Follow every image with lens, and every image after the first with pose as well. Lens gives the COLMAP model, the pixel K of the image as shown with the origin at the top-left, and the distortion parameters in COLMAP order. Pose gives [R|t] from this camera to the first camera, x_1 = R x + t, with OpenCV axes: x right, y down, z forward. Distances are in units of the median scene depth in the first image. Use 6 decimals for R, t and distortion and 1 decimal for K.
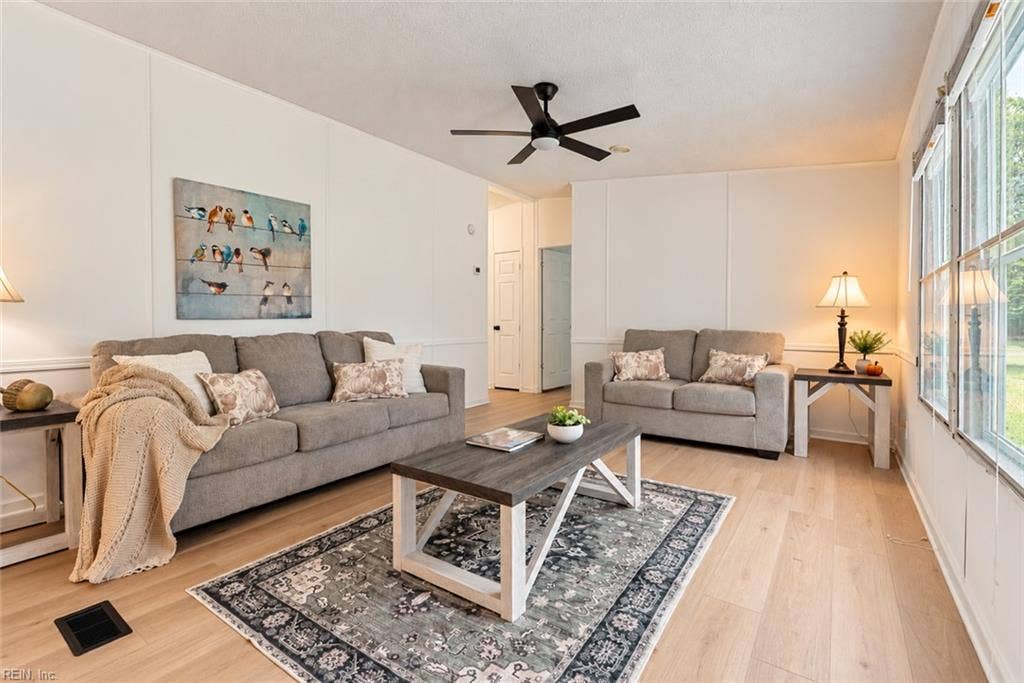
lens RADIAL K [[454.8, 0, 512.0], [0, 454.8, 341.5], [0, 0, 1]] dist [0.002804, 0.000138]
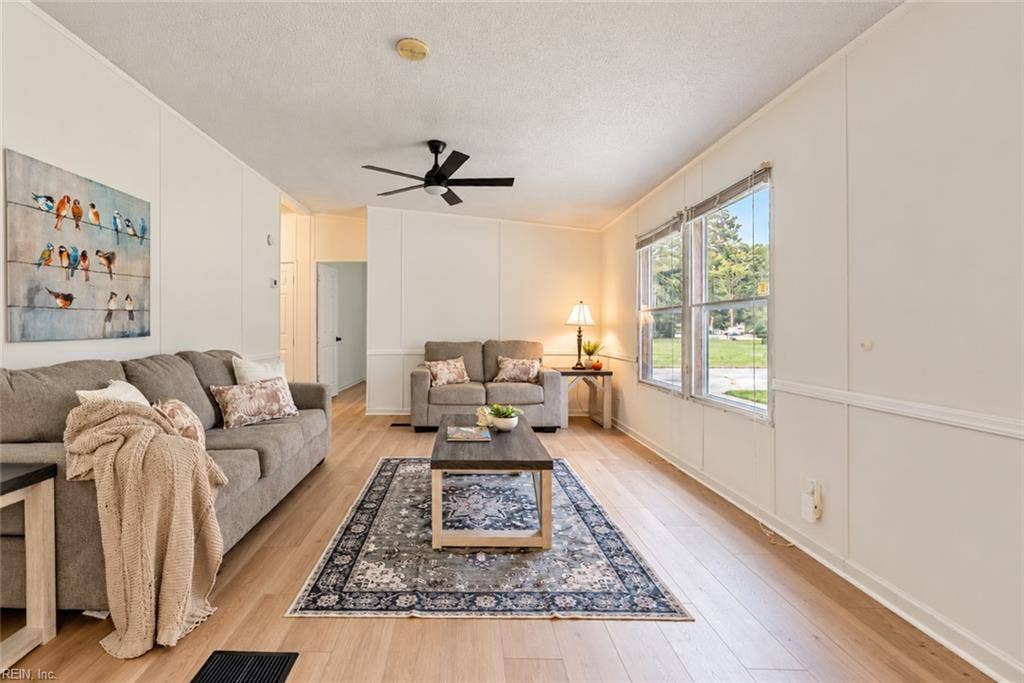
lens RADIAL K [[463.9, 0, 455.2], [0, 463.9, 341.5], [0, 0, 1]] dist [0.032855, 0.000130]
pose [[0.831383, -0.017780, 0.555415, -0.479539], [0.028470, 0.999538, -0.010619, -0.017366], [-0.554970, 0.024642, 0.831506, -0.039494]]
